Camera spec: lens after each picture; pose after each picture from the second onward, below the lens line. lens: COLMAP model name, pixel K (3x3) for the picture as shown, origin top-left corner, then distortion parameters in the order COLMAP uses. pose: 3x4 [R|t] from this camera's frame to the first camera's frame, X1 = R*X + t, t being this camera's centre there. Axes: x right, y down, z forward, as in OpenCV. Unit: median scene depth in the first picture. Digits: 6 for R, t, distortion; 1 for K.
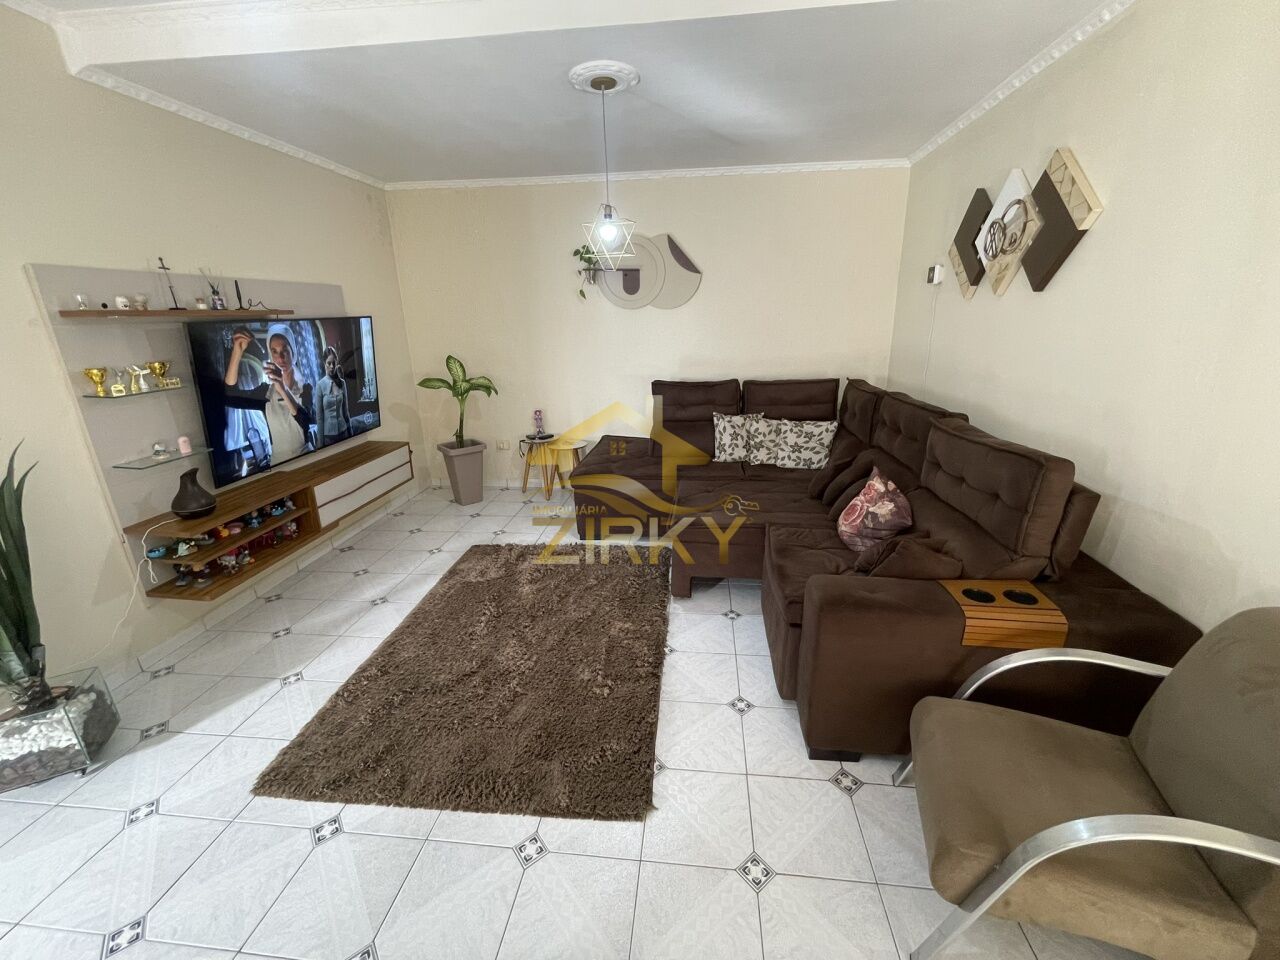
lens RADIAL K [[520.7, 0, 637.4], [0, 520.7, 479.8], [0, 0, 1]] dist [-0.000419, -0.001413]
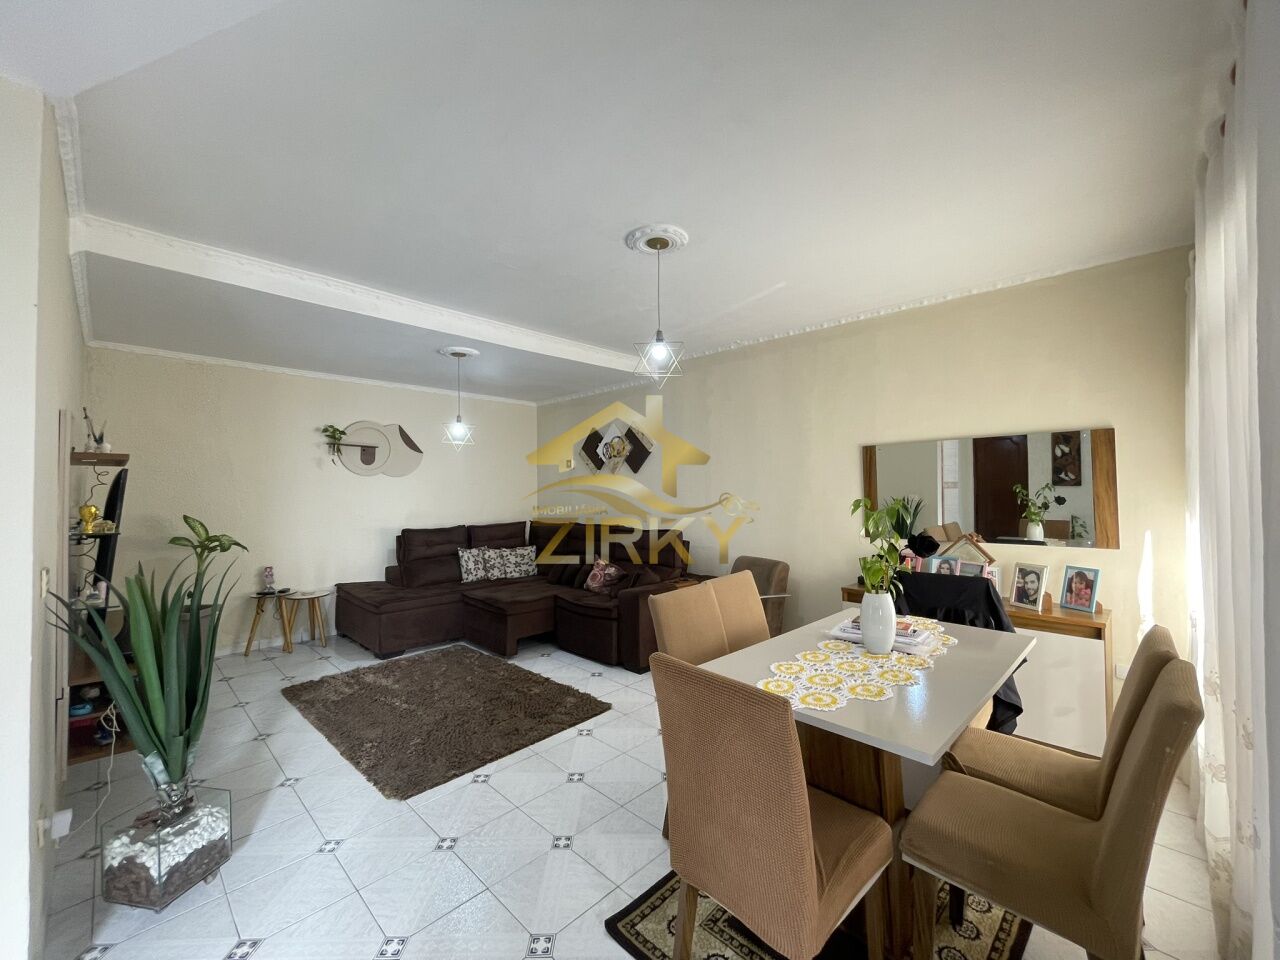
lens RADIAL K [[520.7, 0, 644.1], [0, 520.7, 479.0], [0, 0, 1]] dist [-0.000419, -0.001413]
pose [[0.608368, 0.031583, 0.793026, -0.691003], [0.233641, 0.947803, -0.216984, 0.120265], [-0.758486, 0.317290, 0.569234, -0.242234]]
